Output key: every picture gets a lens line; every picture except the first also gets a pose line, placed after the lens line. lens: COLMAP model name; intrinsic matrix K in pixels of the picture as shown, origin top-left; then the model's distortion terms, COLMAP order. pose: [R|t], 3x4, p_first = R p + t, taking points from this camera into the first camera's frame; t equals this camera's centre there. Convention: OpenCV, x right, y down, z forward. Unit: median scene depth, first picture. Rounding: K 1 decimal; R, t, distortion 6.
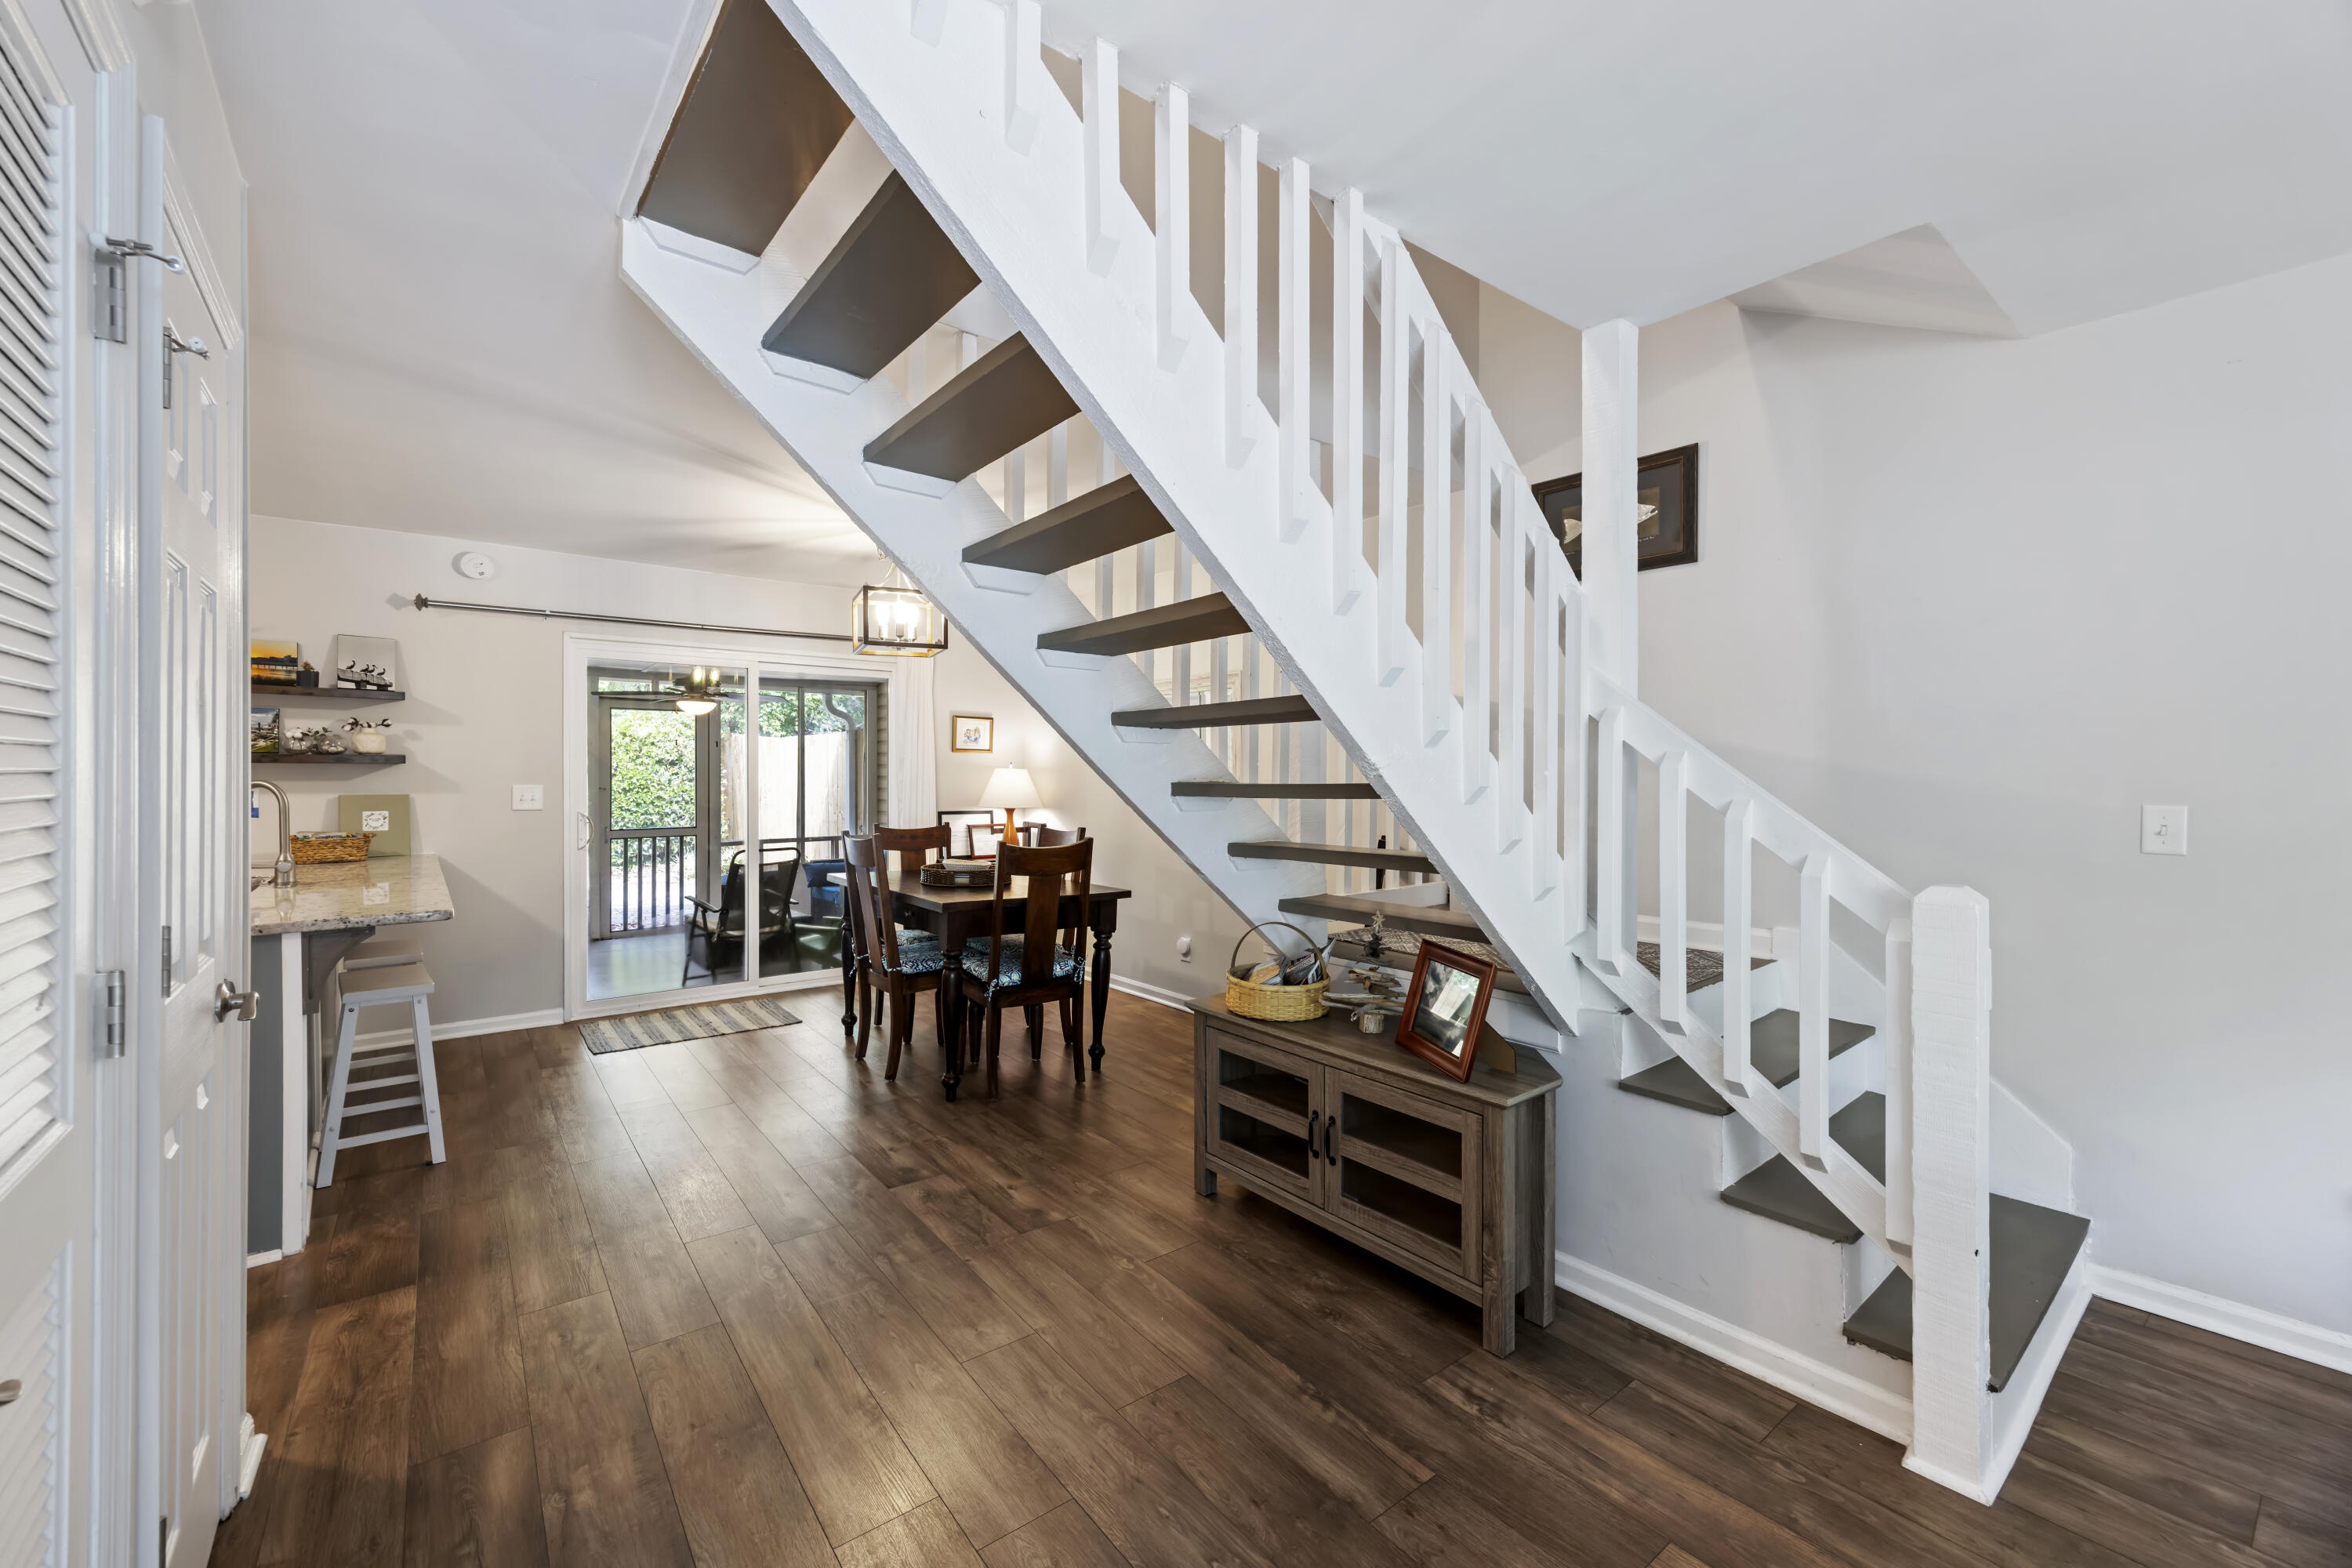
lens RADIAL K [[931.9, 0, 1176.0], [0, 931.9, 784.0], [0, 0, 1]] dist [0.001708, 0.000155]
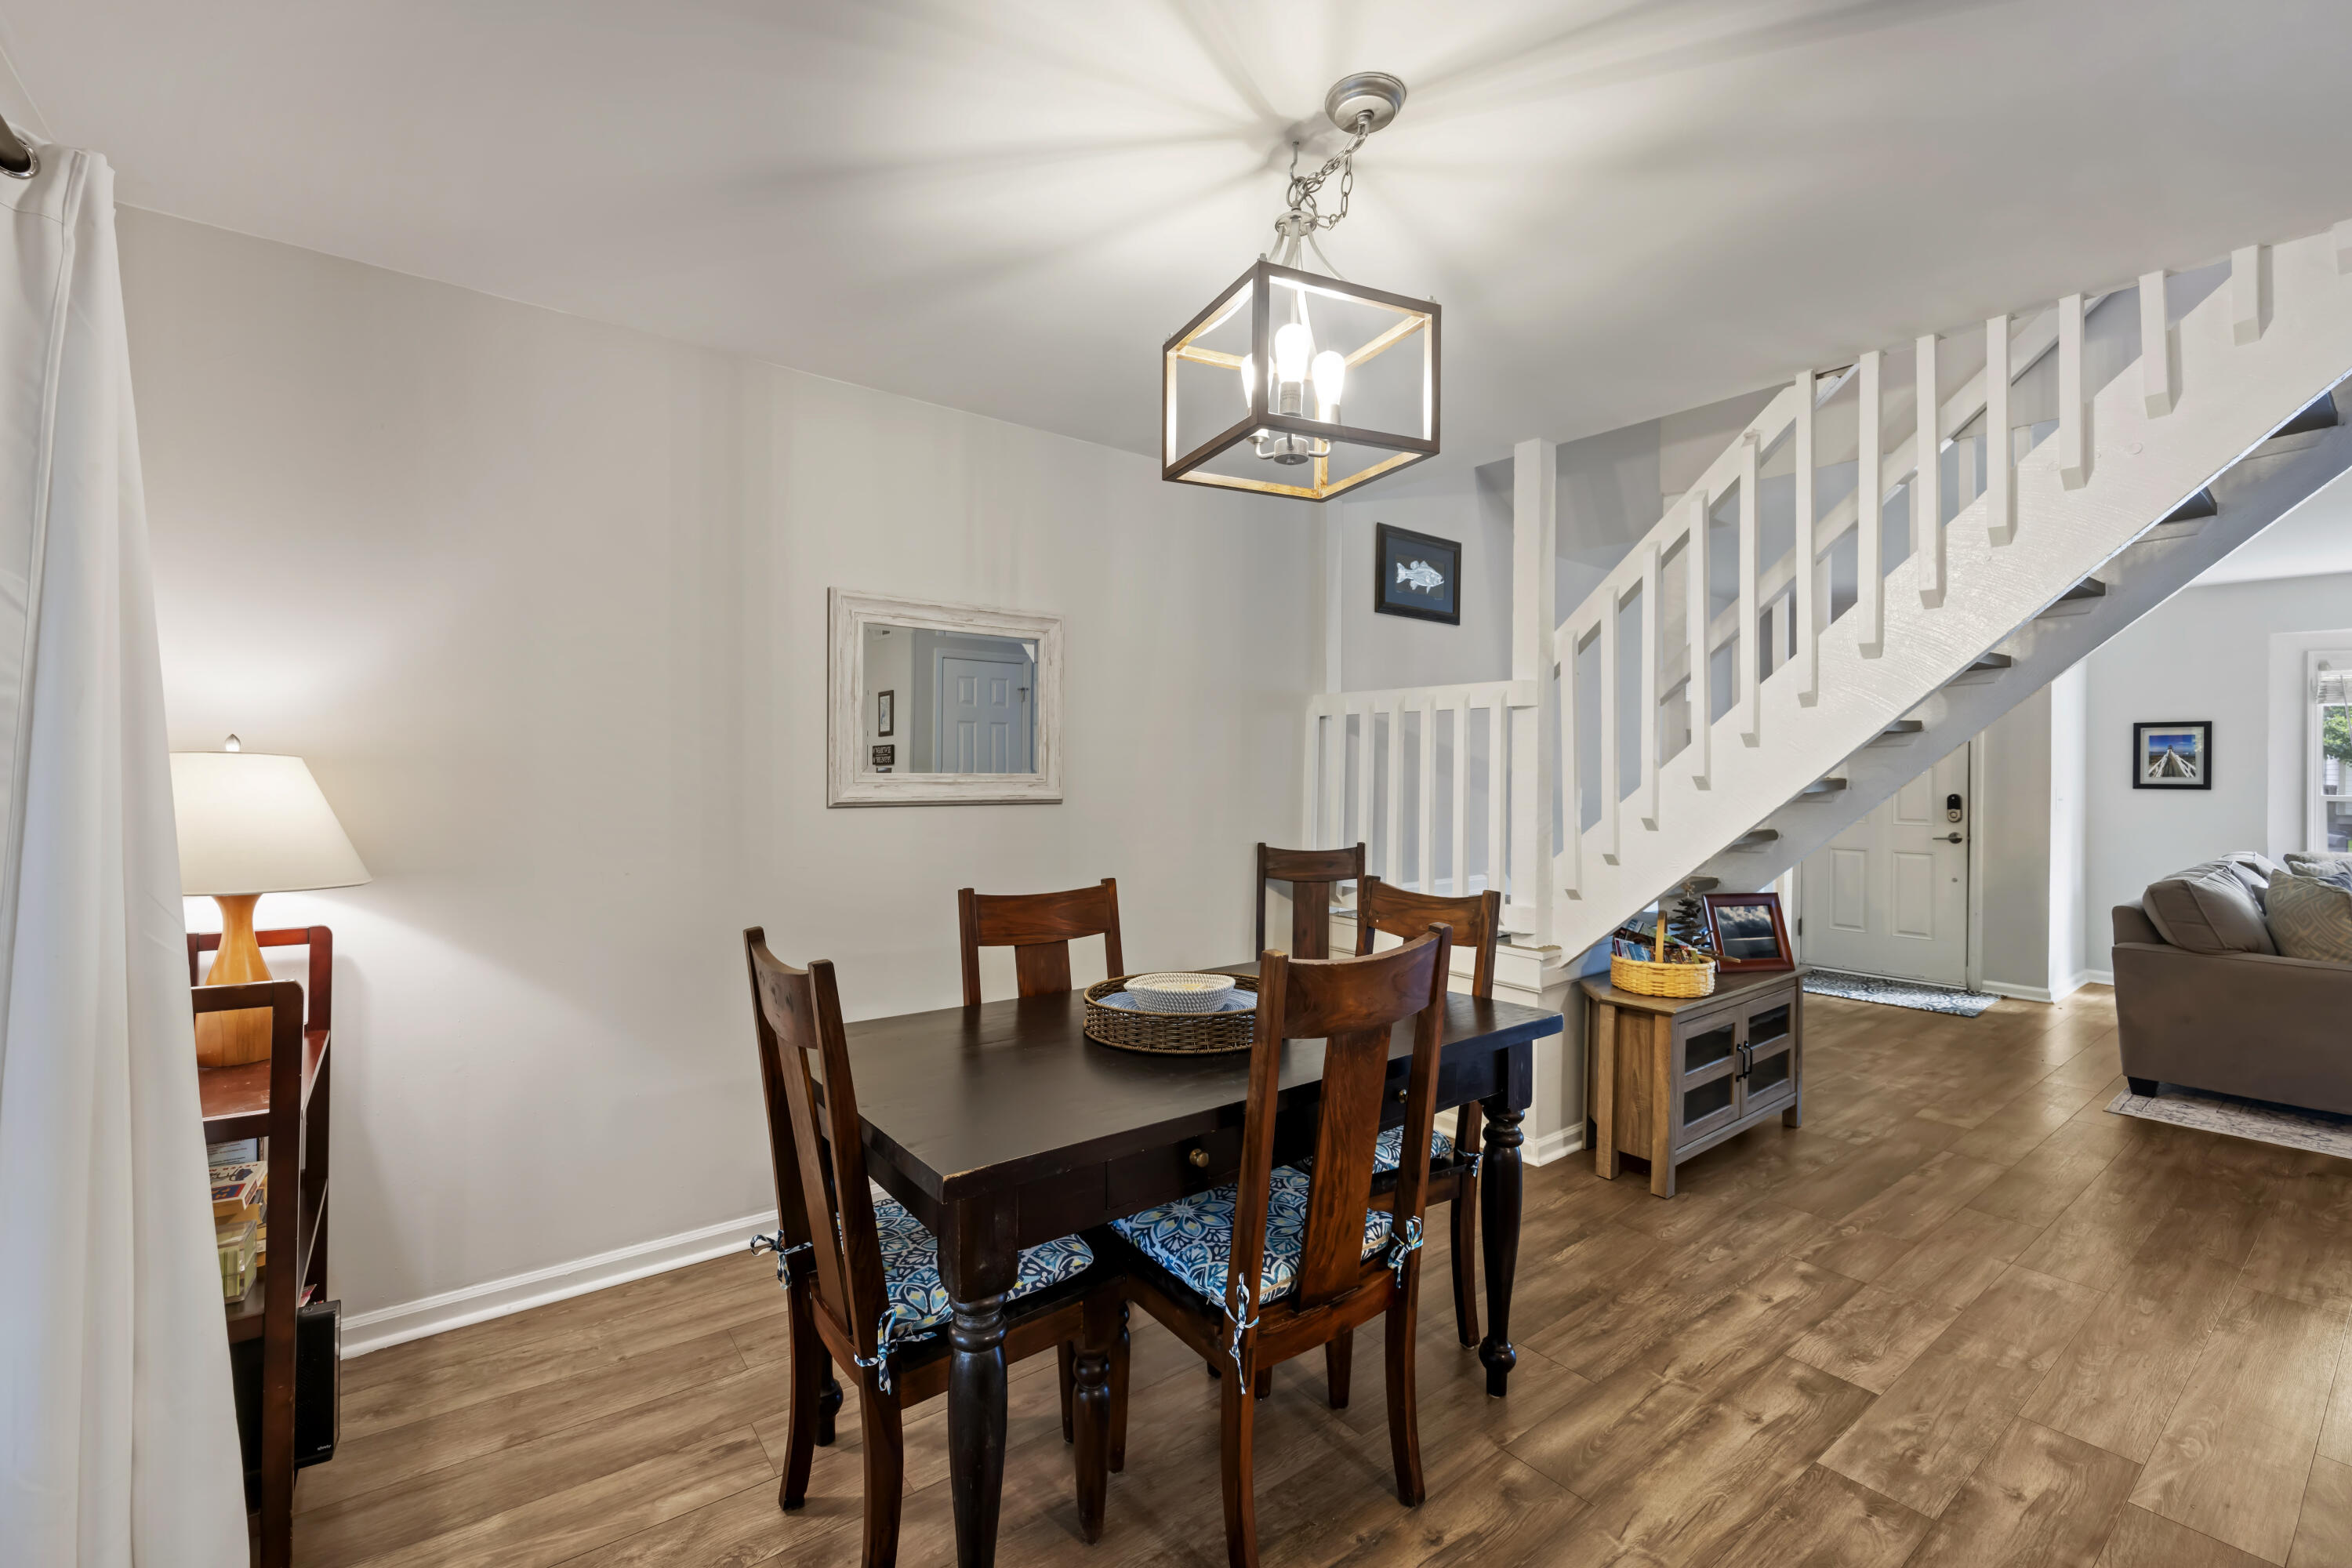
lens RADIAL K [[990.4, 0, 1176.0], [0, 990.4, 784.0], [0, 0, 1]] dist [-0.013881, -0.000069]
pose [[0.025309, -0.010029, 0.999629, -1.079523], [0.016054, 0.999825, 0.009625, -0.013997], [-0.999551, 0.015804, 0.025465, 1.576516]]
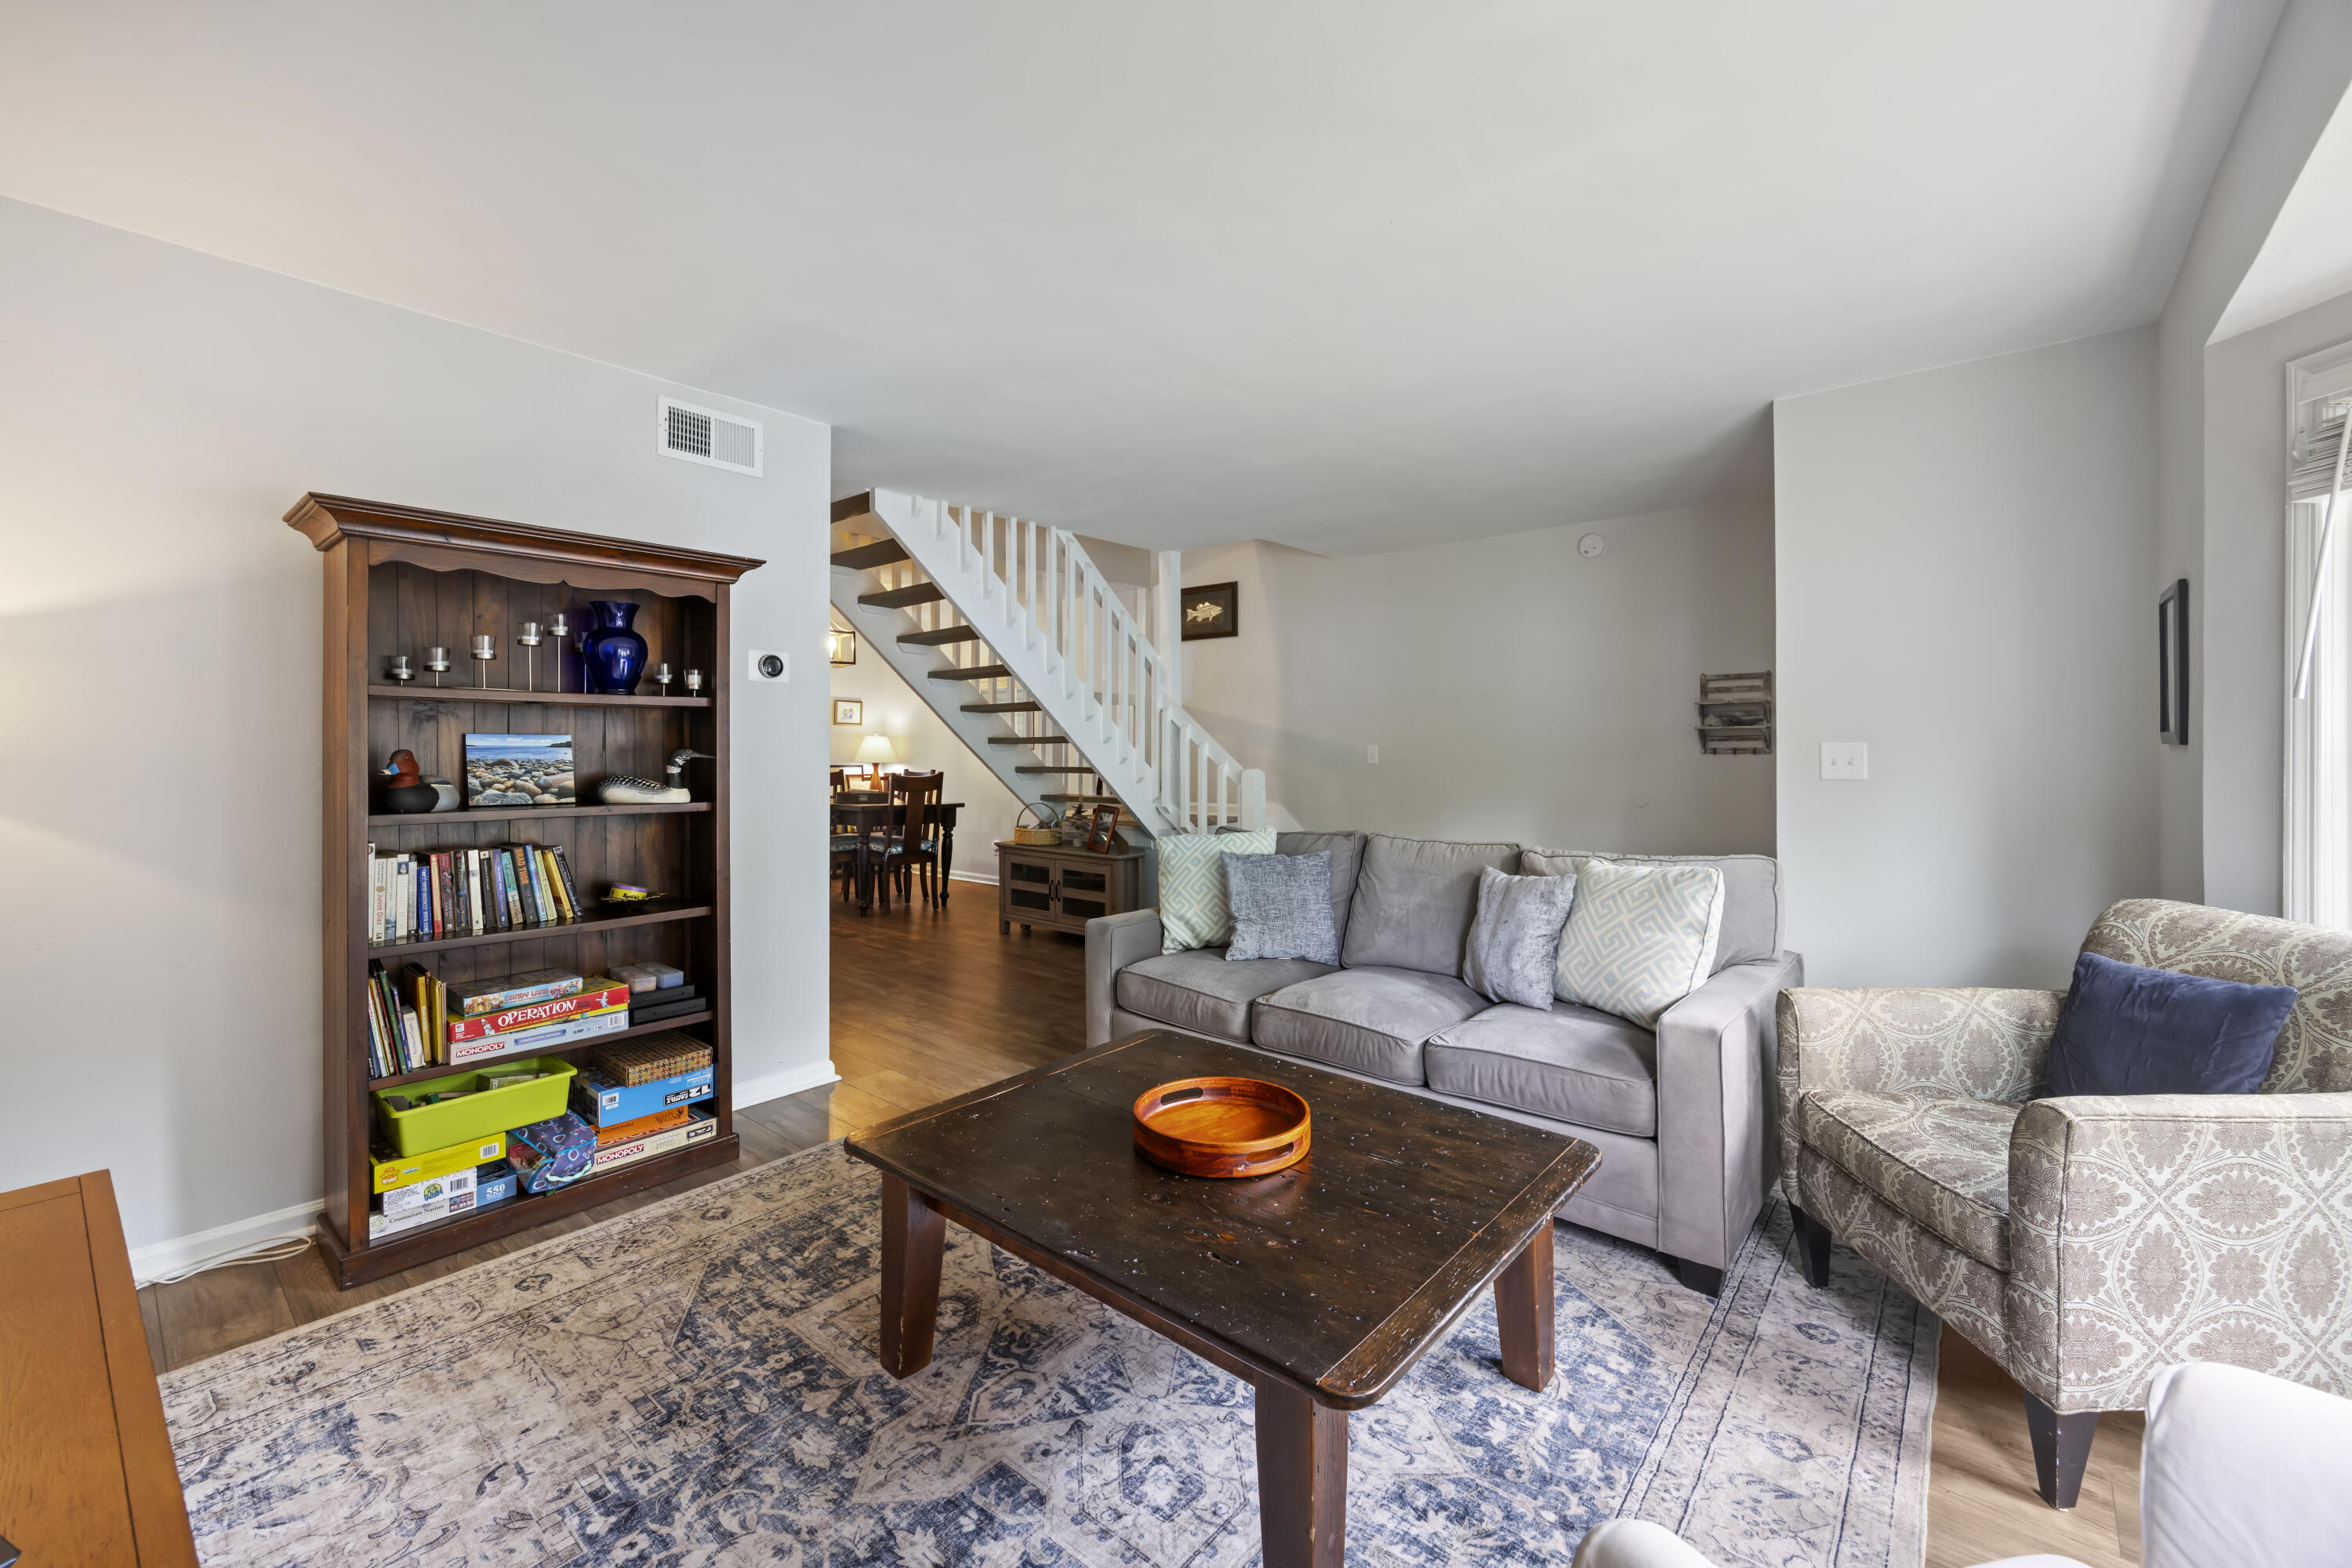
lens RADIAL K [[1000.7, 0, 1175.5], [0, 1000.7, 748.5], [0, 0, 1]] dist [0.000290, 0.000061]
pose [[0.983595, -0.001797, 0.180381, 0.004204], [0.004411, 0.999891, -0.014091, 0.054705], [-0.180336, 0.014655, 0.983496, -1.284715]]
